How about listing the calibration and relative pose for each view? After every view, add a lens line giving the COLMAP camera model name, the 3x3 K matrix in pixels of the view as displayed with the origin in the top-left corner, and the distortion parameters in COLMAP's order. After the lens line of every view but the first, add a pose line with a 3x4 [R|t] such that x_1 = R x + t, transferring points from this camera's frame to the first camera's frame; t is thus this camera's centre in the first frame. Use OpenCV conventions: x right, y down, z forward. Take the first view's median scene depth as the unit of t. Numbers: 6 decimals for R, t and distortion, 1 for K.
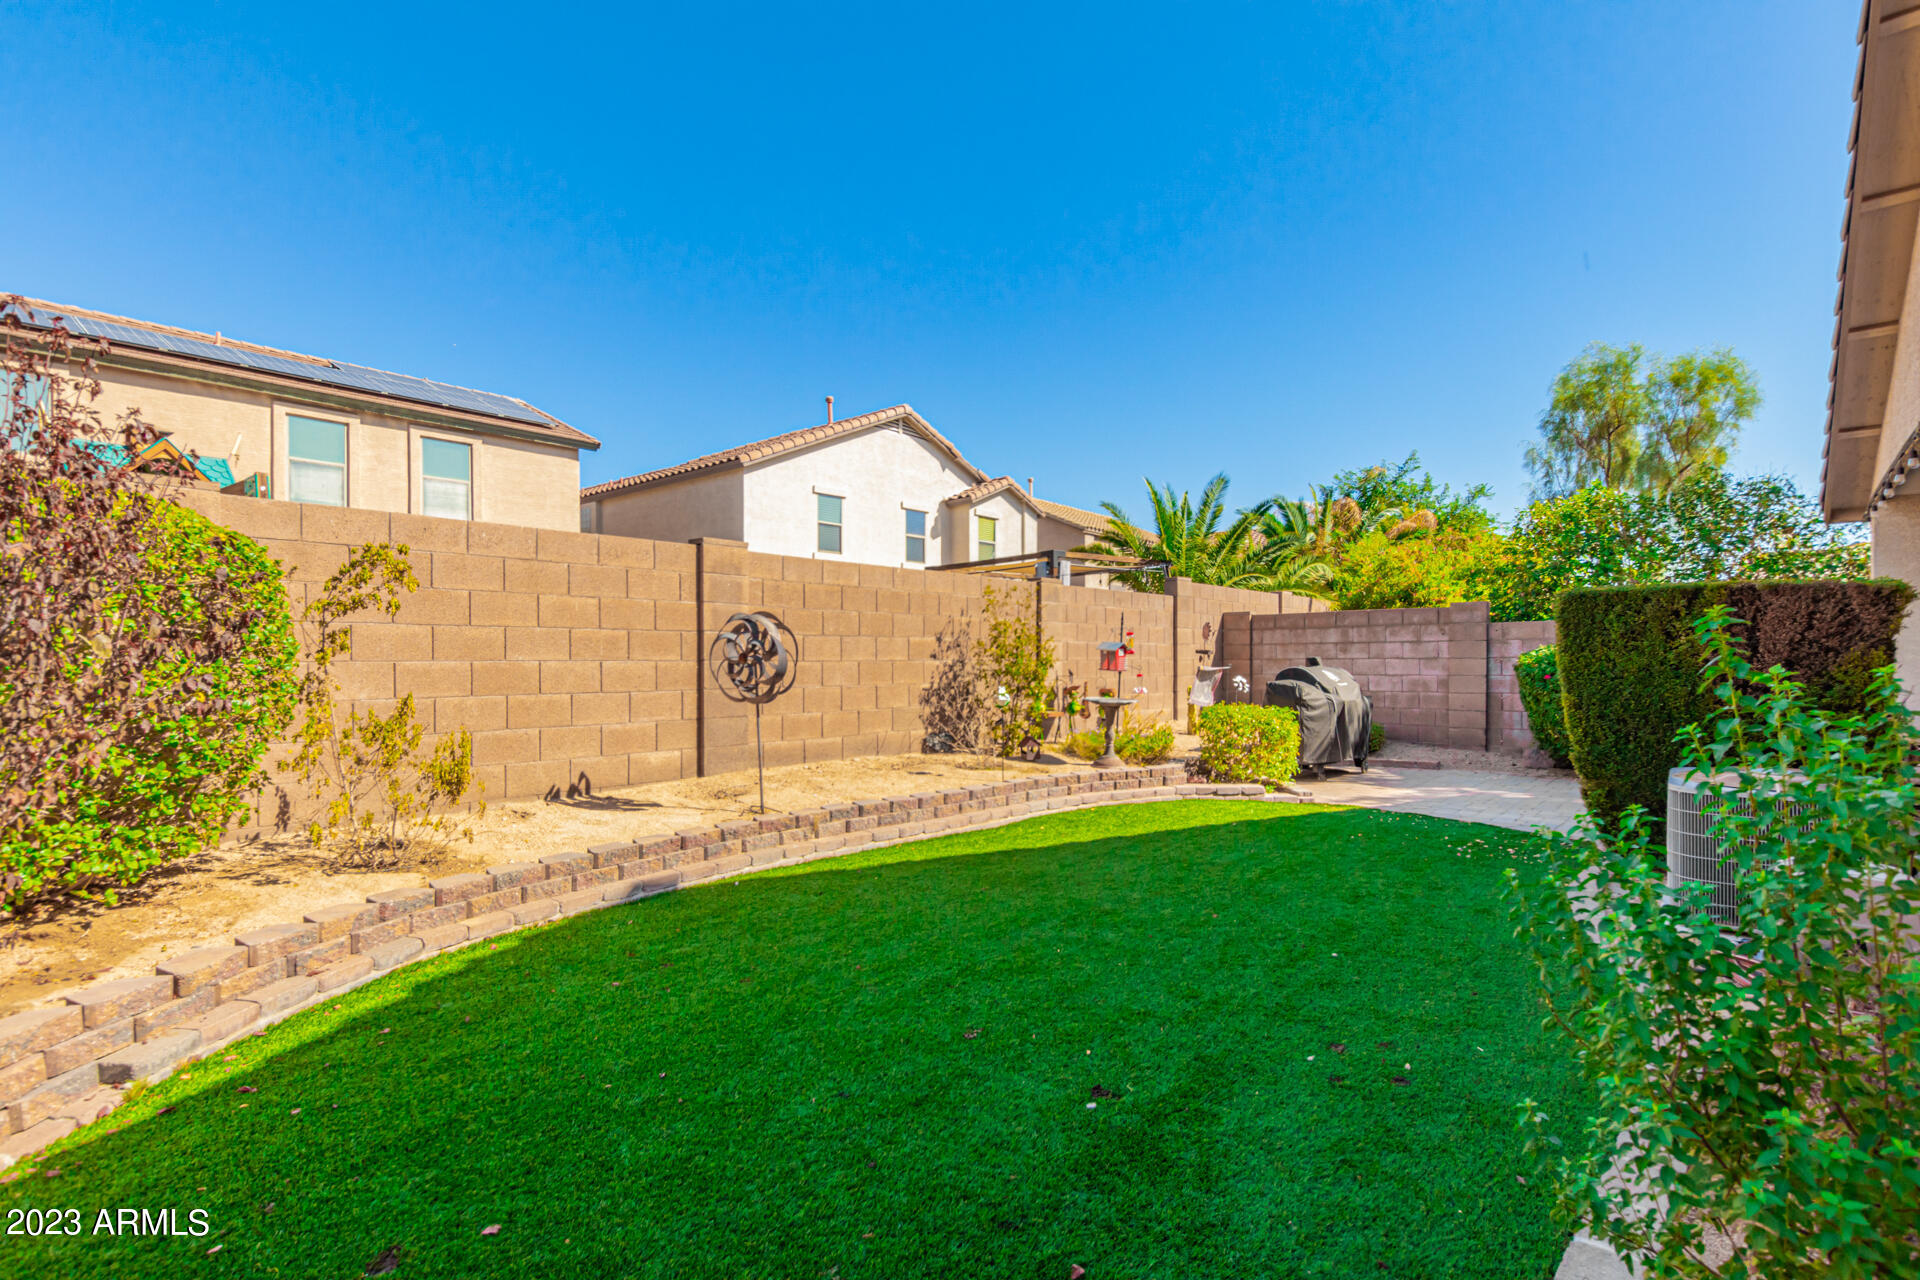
lens RADIAL K [[927.9, 0, 960.5], [0, 927.9, 652.2], [0, 0, 1]] dist [0.013608, -0.003318]
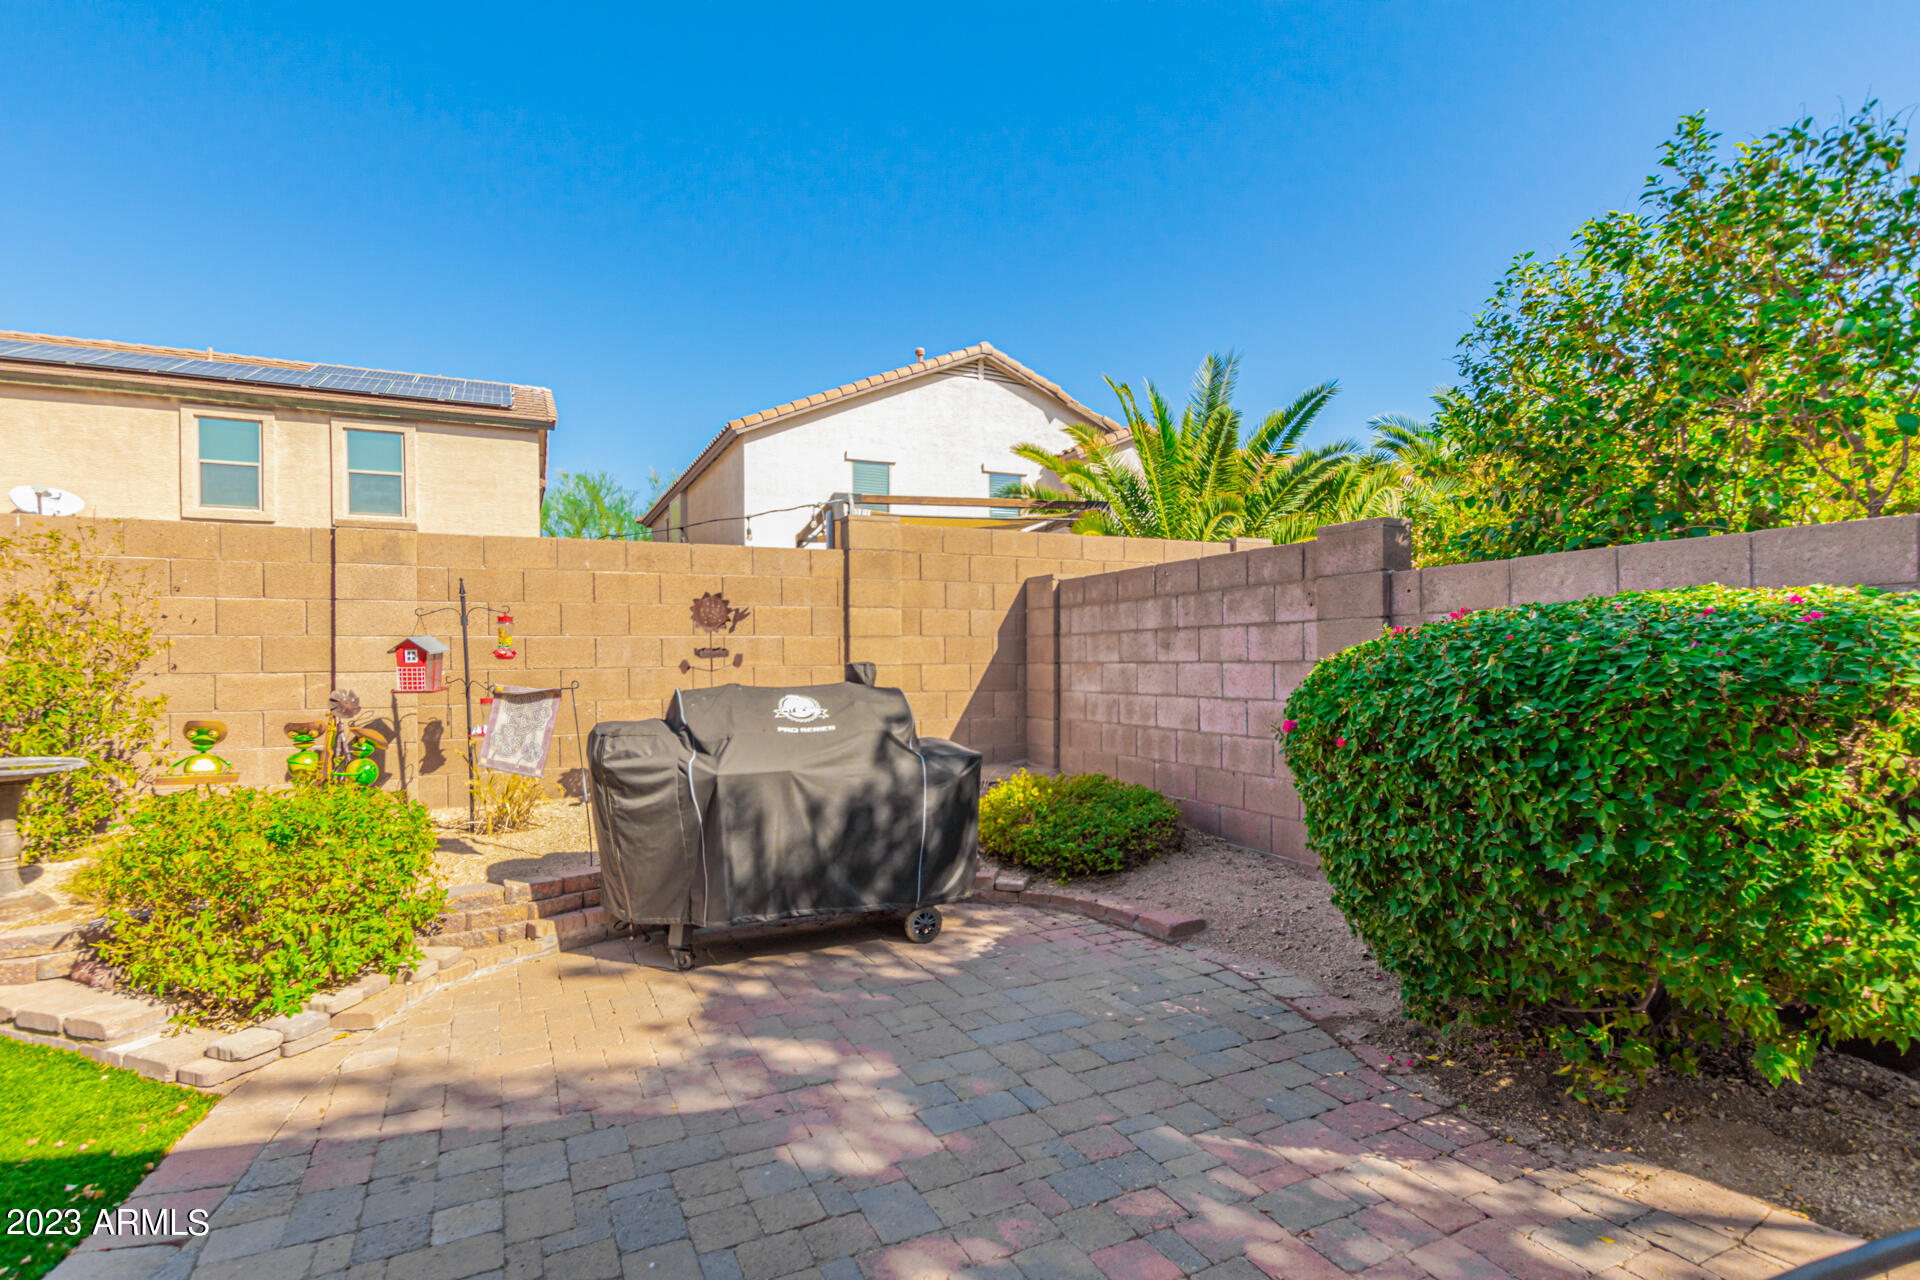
lens RADIAL K [[927.9, 0, 962.1], [0, 927.9, 649.9], [0, 0, 1]] dist [0.013608, -0.003318]
pose [[0.911821, -0.008285, -0.410504, 0.385053], [0.009051, 0.999959, -0.000078, -0.000184], [0.410488, -0.003644, 0.911859, 0.390969]]
